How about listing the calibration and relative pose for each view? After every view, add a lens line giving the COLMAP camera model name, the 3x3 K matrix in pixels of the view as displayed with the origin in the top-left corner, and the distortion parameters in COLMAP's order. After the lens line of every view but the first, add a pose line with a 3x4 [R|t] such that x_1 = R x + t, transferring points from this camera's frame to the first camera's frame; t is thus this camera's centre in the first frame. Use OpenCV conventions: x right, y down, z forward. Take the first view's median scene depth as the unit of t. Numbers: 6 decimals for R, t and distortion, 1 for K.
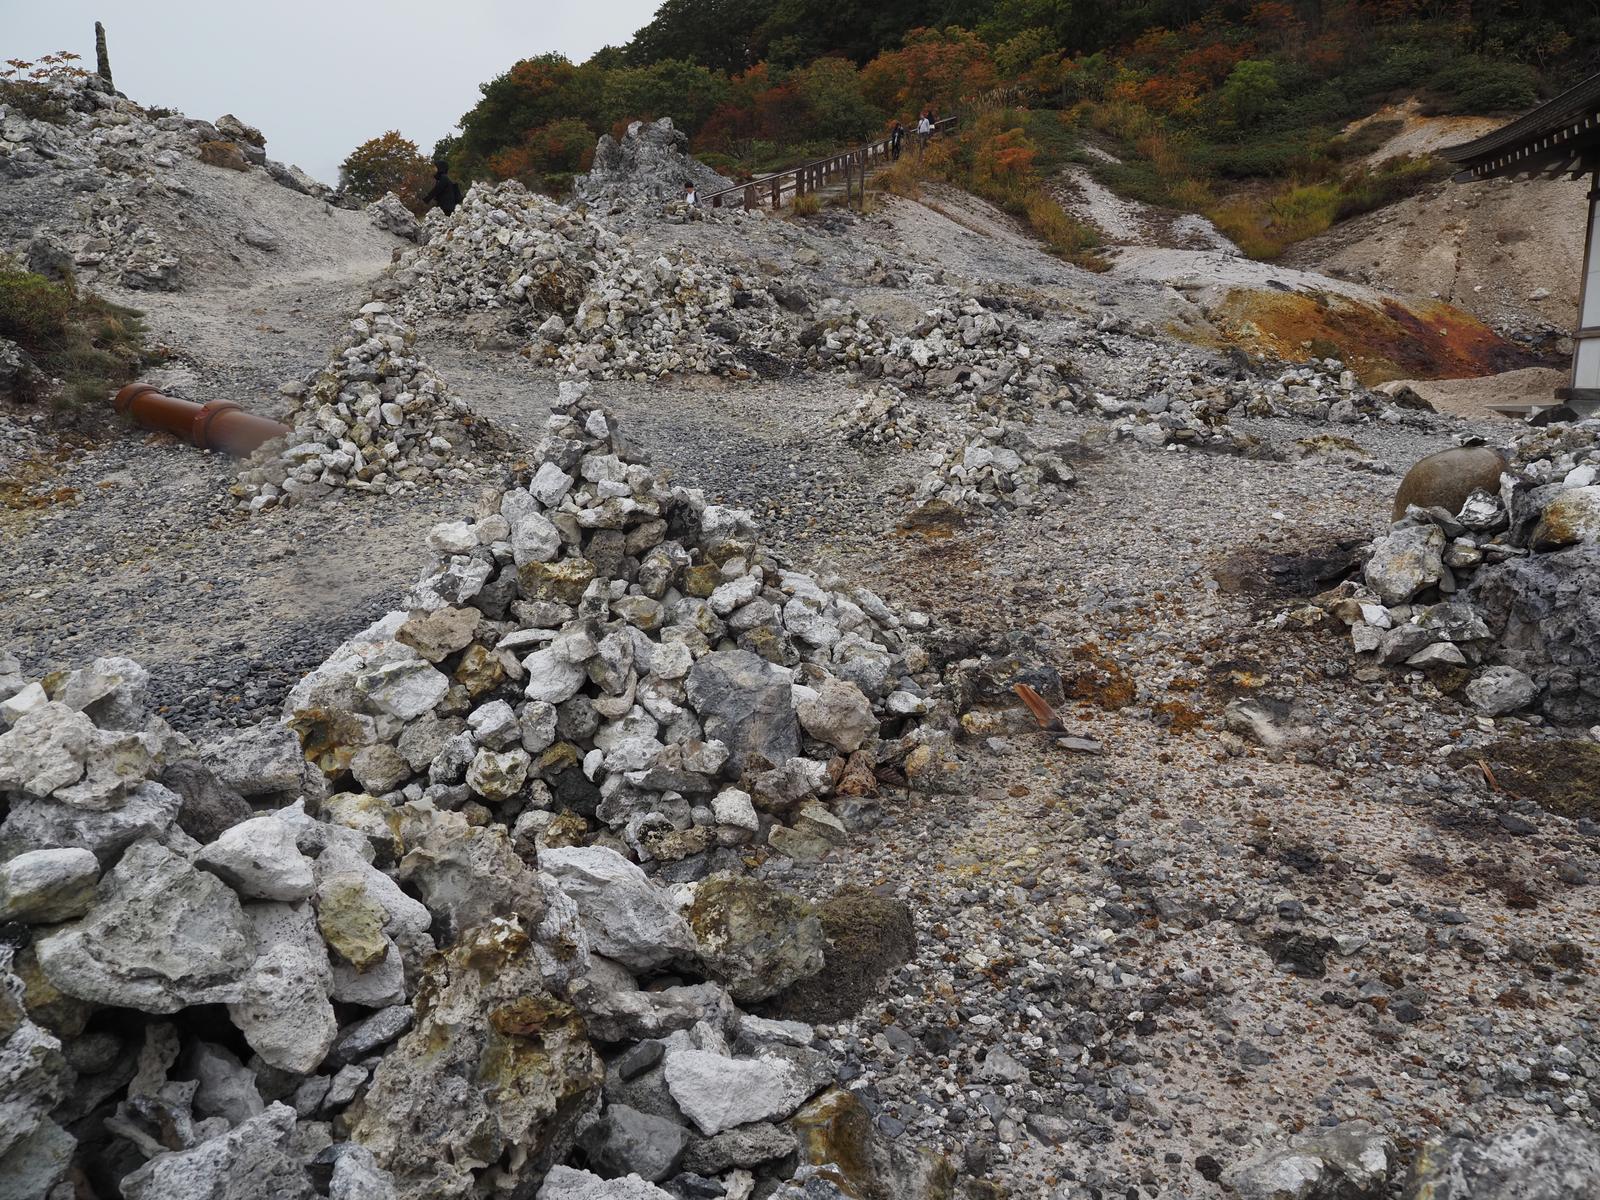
lens RADIAL K [[1160.4, 0, 800.0], [0, 1160.4, 600.0], [0, 0, 1]] dist [-0.030044, 0.008329]
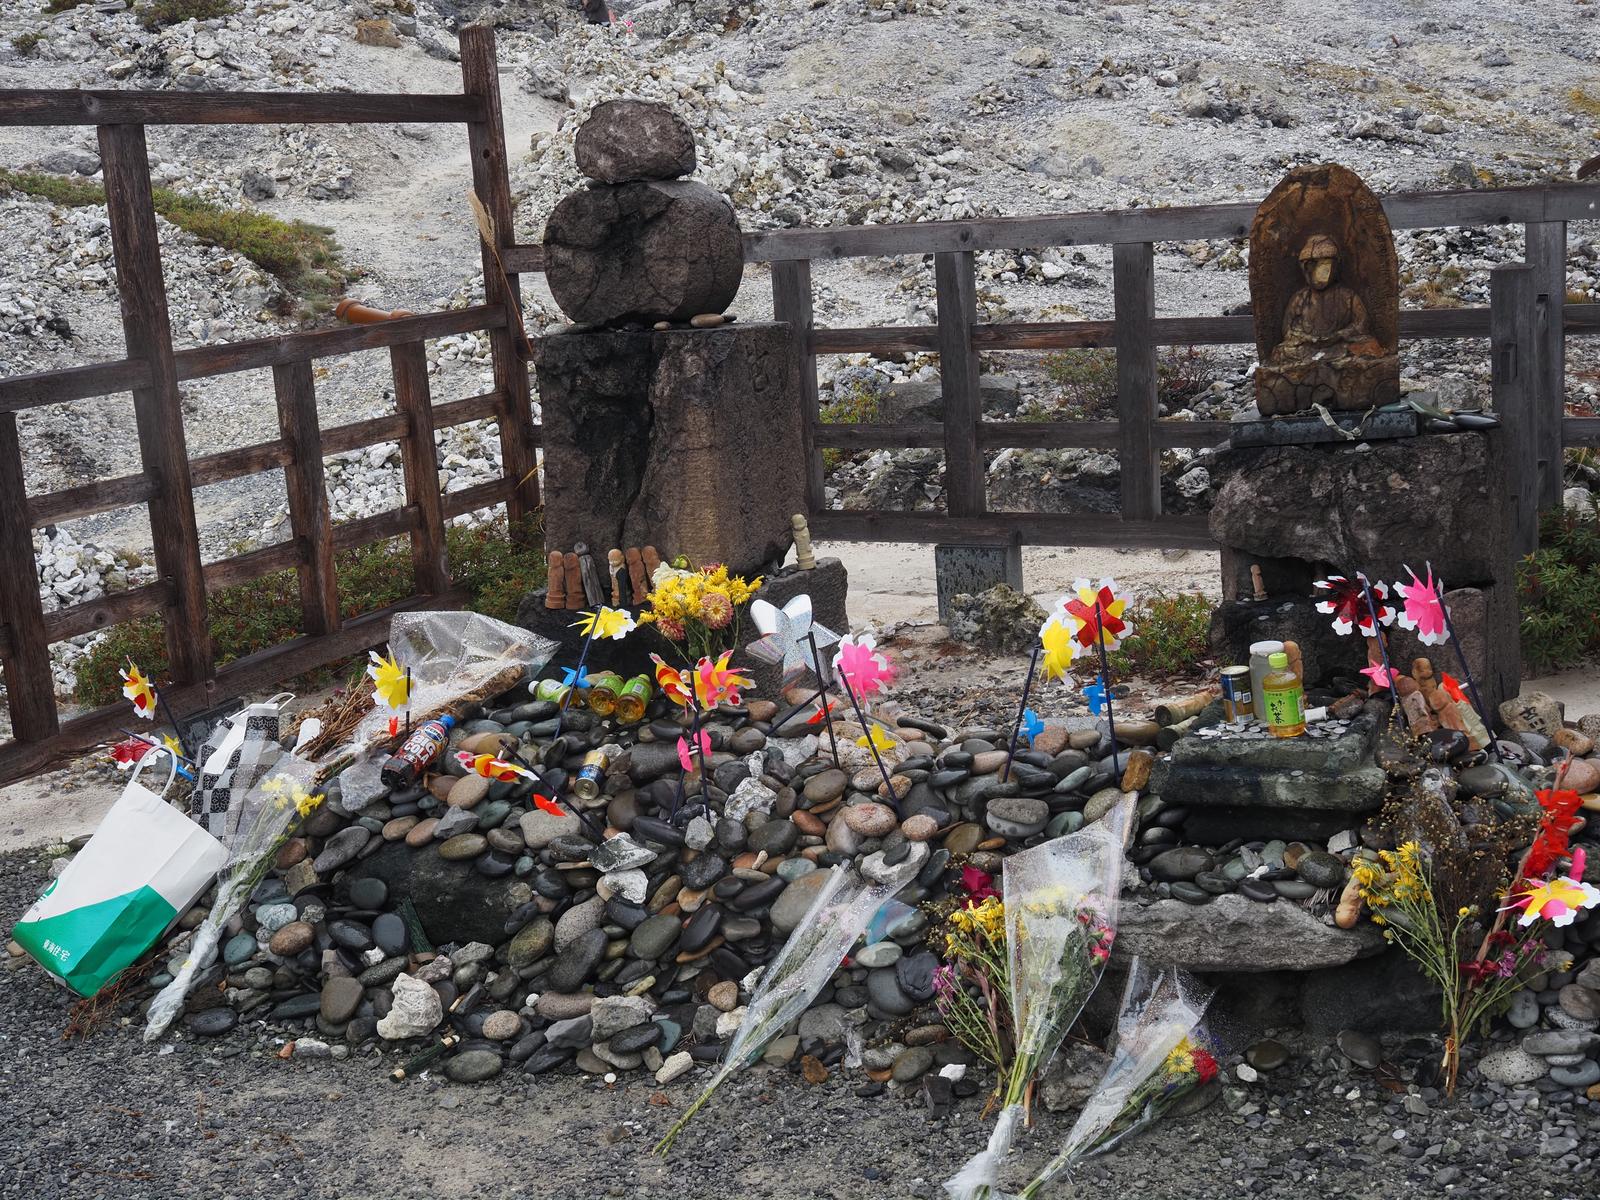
lens RADIAL K [[1964.4, 0, 800.0], [0, 1964.4, 600.0], [0, 0, 1]] dist [0.005815, -0.004307]
pose [[0.969722, -0.007866, -0.244086, 0.280106], [0.016477, 0.999311, 0.033257, 0.059246], [0.243656, -0.036271, 0.969183, -0.611807]]
